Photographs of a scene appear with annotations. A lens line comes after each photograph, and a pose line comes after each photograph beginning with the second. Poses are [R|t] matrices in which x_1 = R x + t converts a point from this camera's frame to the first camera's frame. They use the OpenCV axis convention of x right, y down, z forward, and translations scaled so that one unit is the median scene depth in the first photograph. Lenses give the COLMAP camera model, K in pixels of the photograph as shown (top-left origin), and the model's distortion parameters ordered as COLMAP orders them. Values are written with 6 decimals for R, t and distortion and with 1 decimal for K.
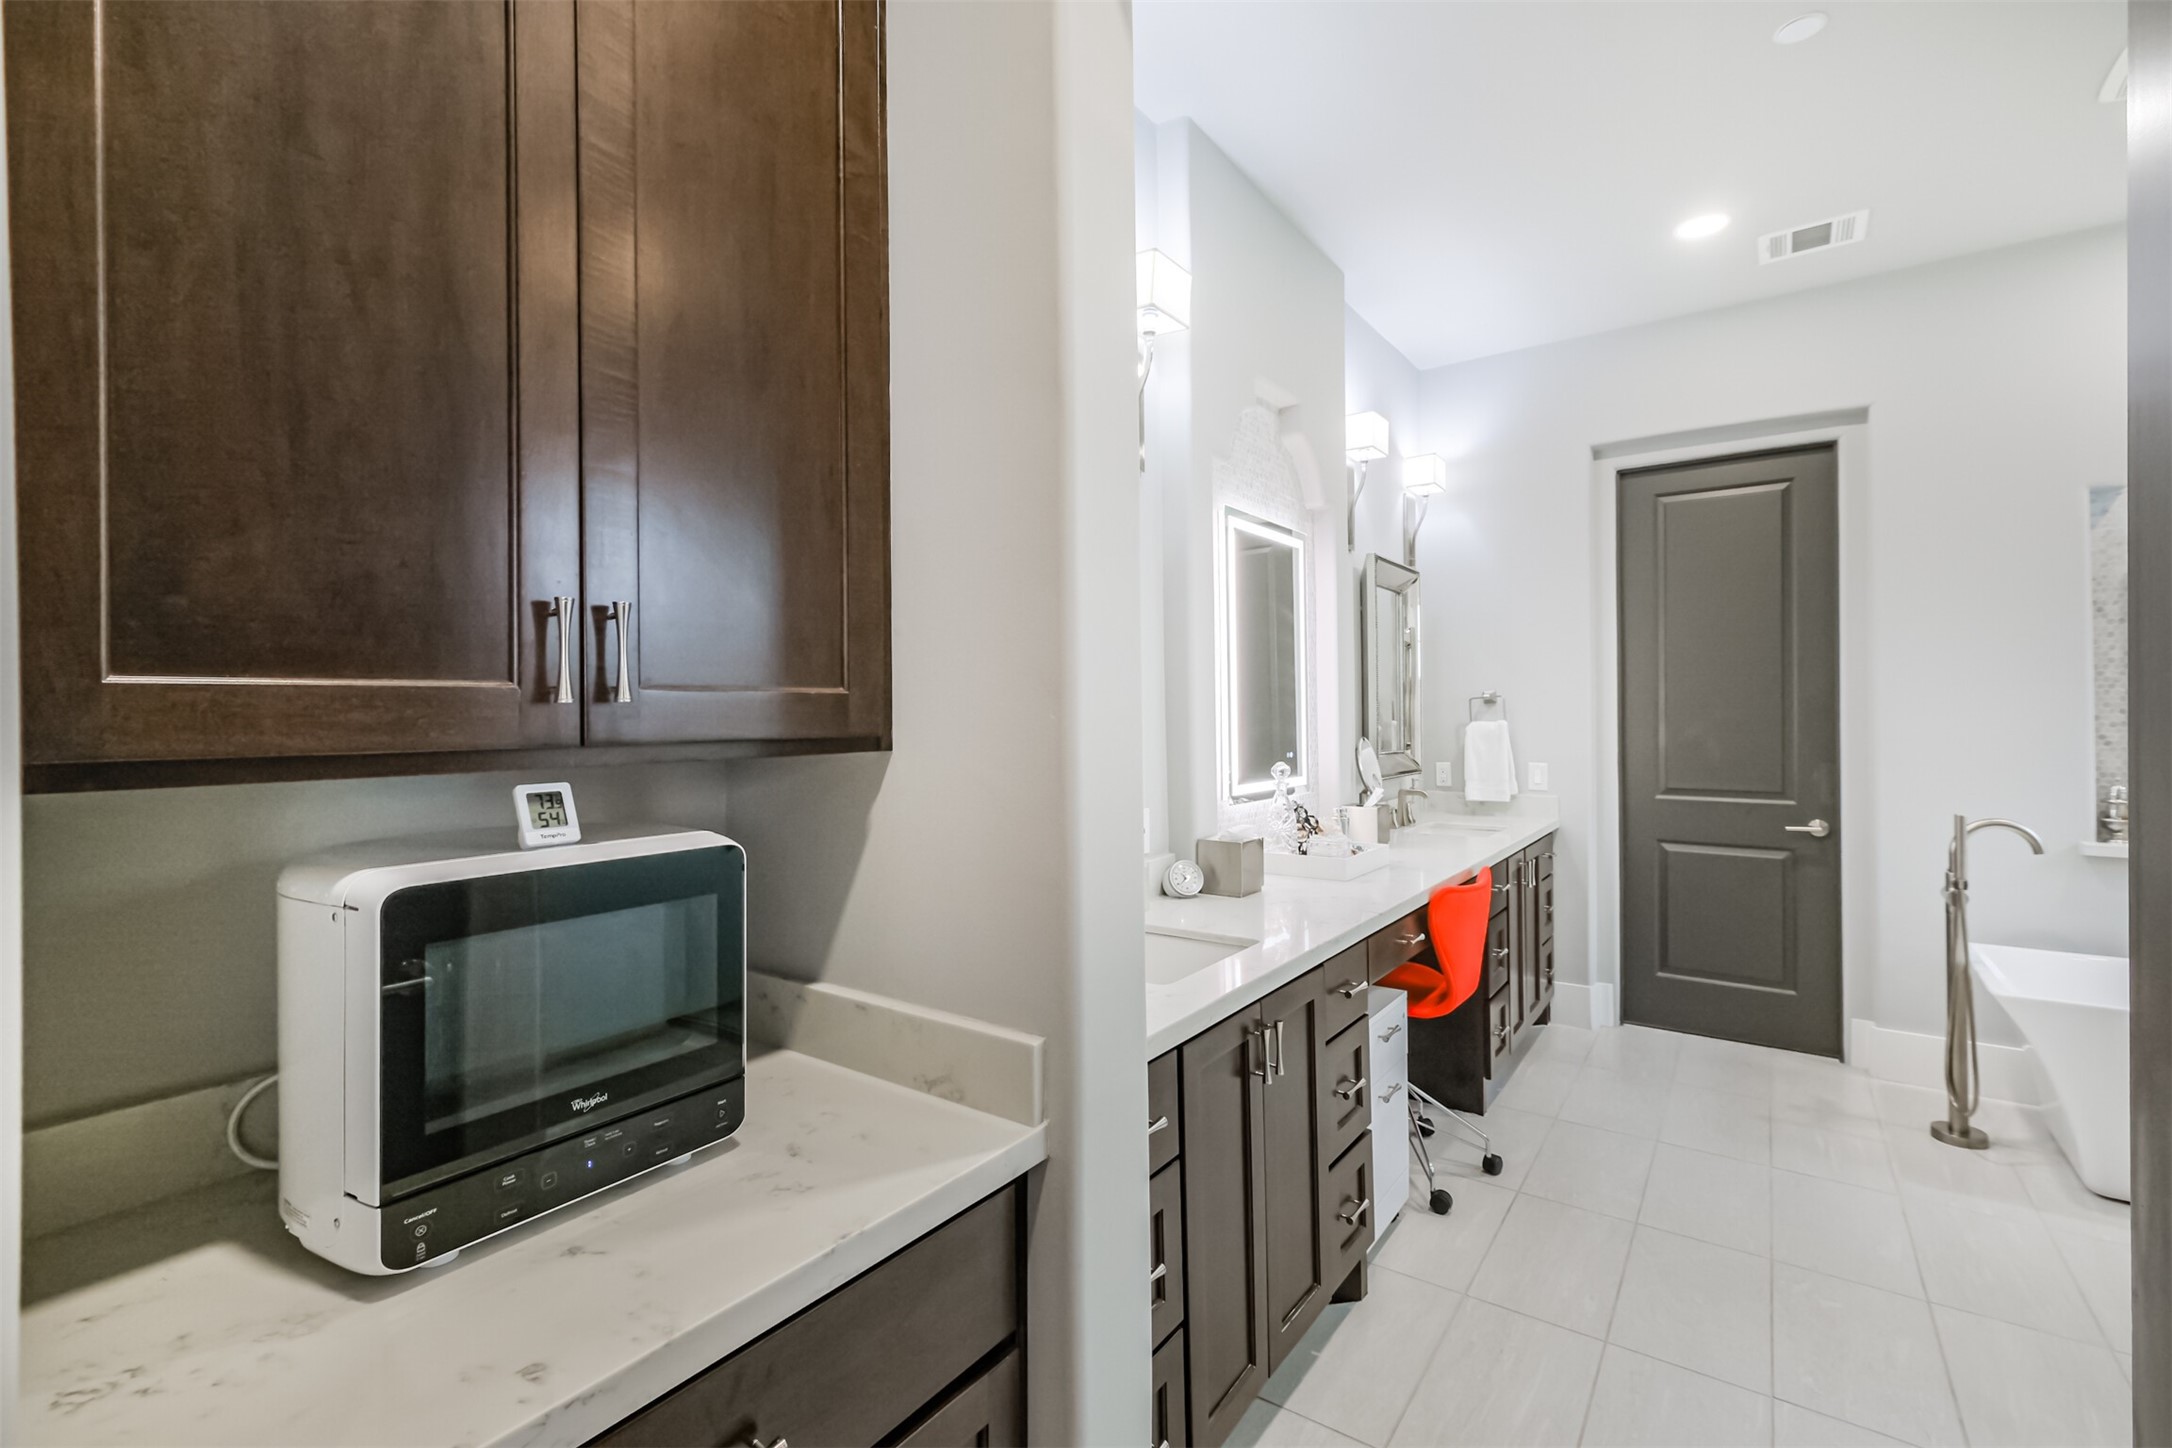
lens RADIAL K [[952.8, 0, 1090.1], [0, 952.8, 716.2], [0, 0, 1]] dist [-0.001527, -0.000139]
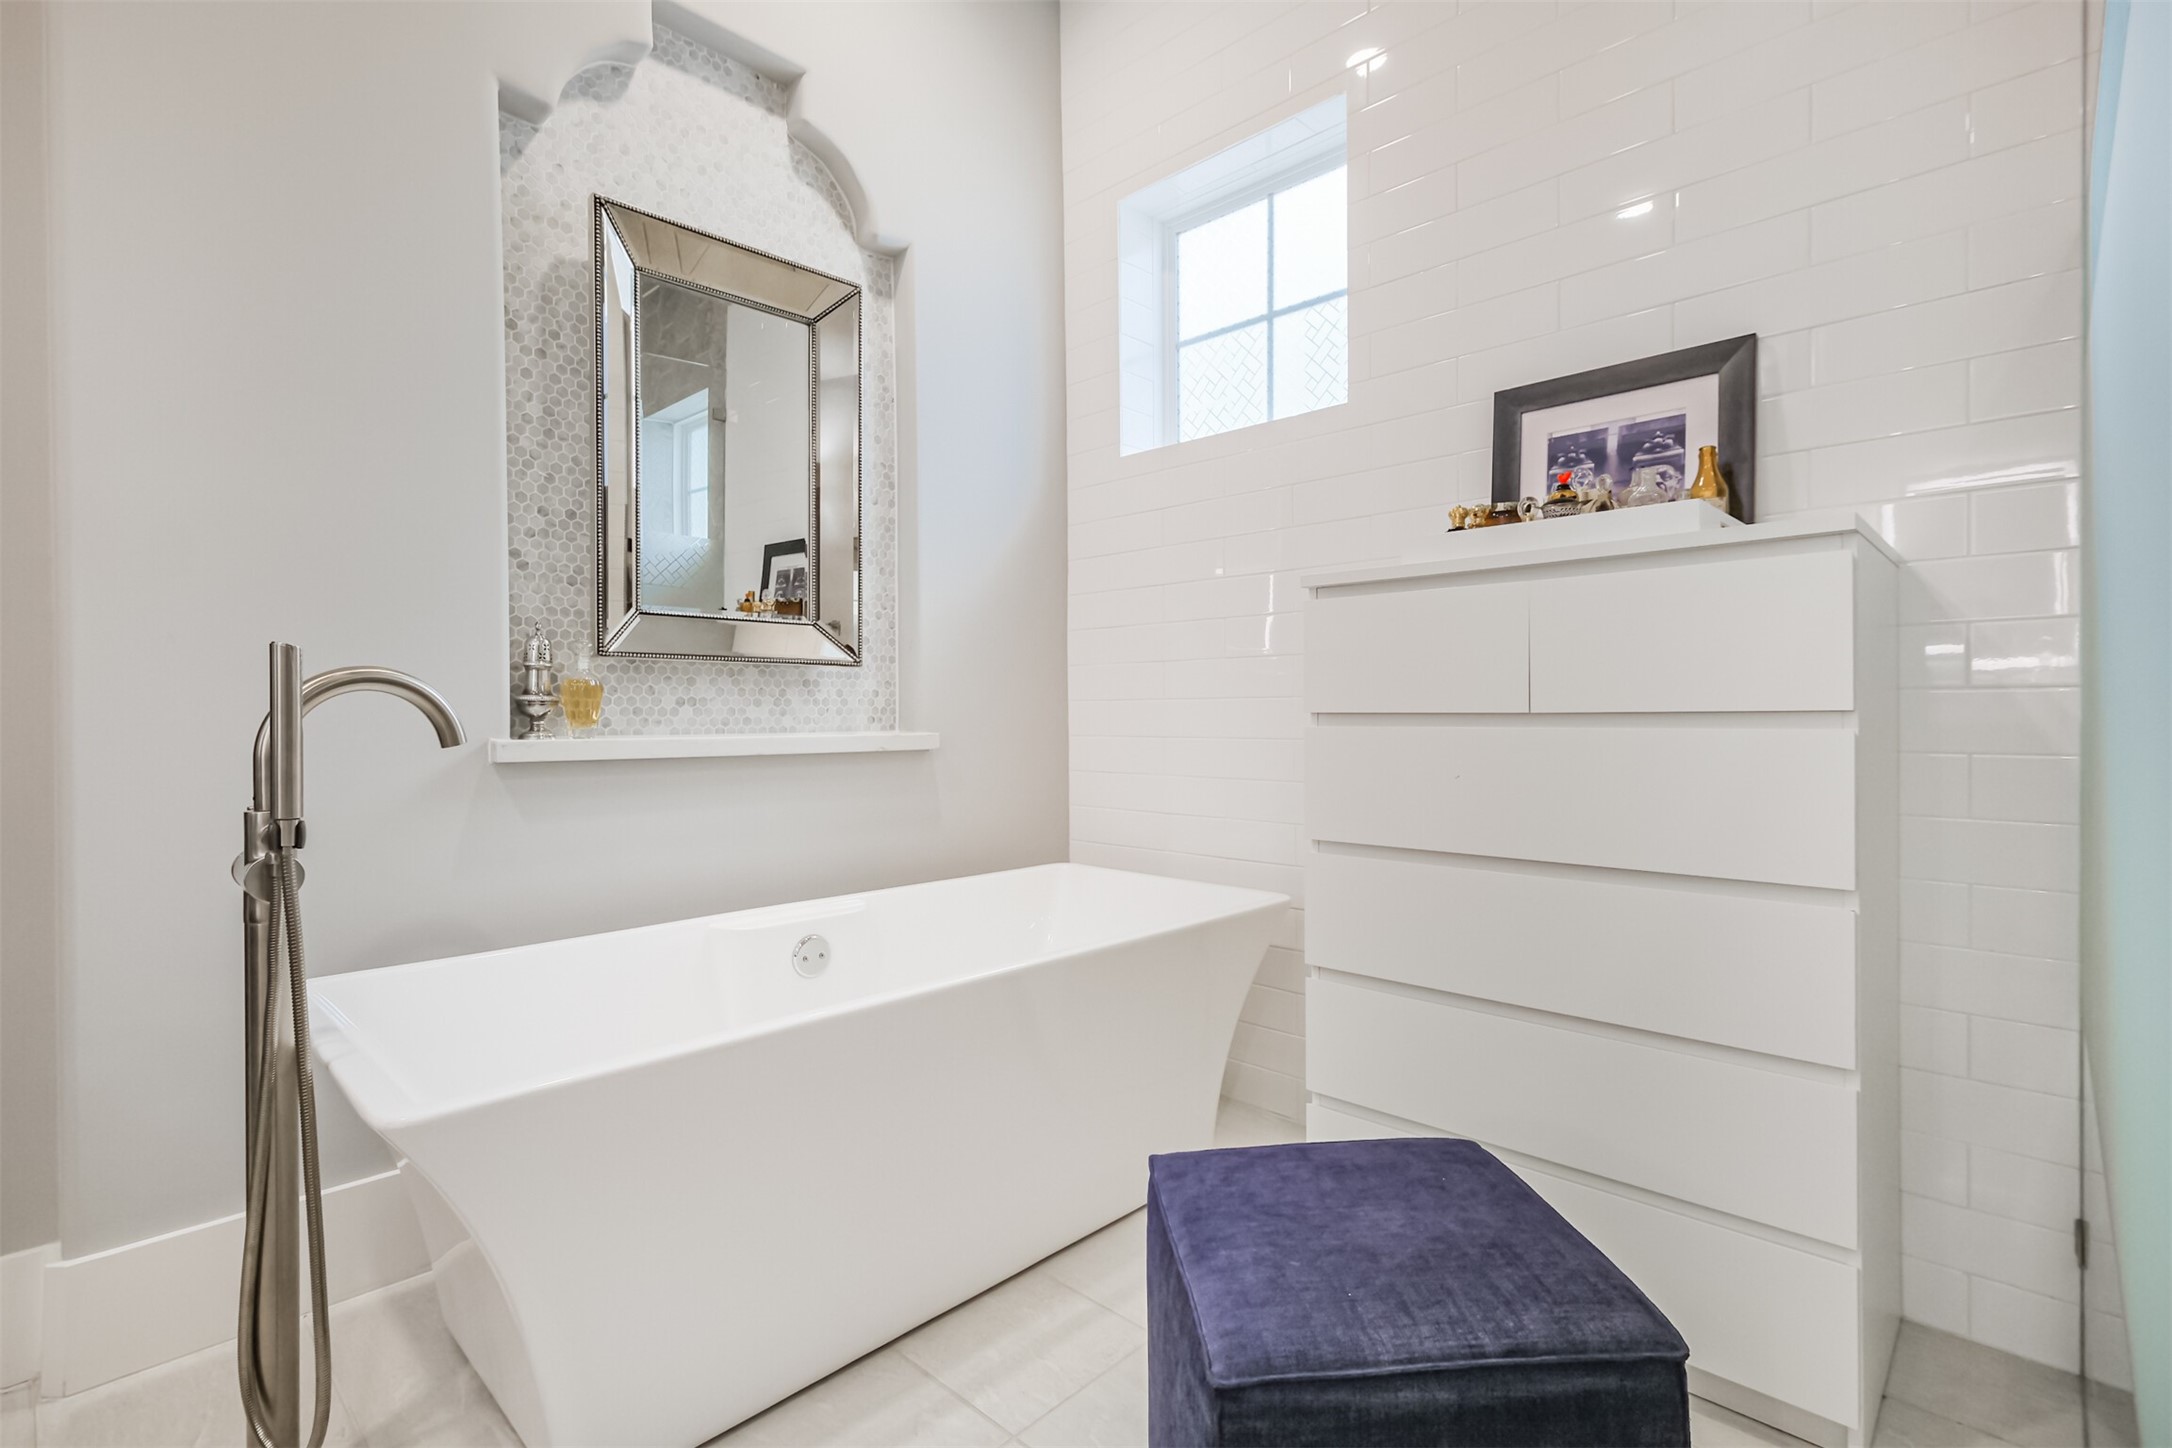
lens RADIAL K [[997.6, 0, 1090.8], [0, 997.6, 717.6], [0, 0, 1]] dist [0.015419, -0.000036]
pose [[0.135214, -0.002536, 0.990813, 0.558644], [0.002159, 0.999995, 0.002265, 0.127788], [-0.990814, 0.001833, 0.135219, 0.624630]]
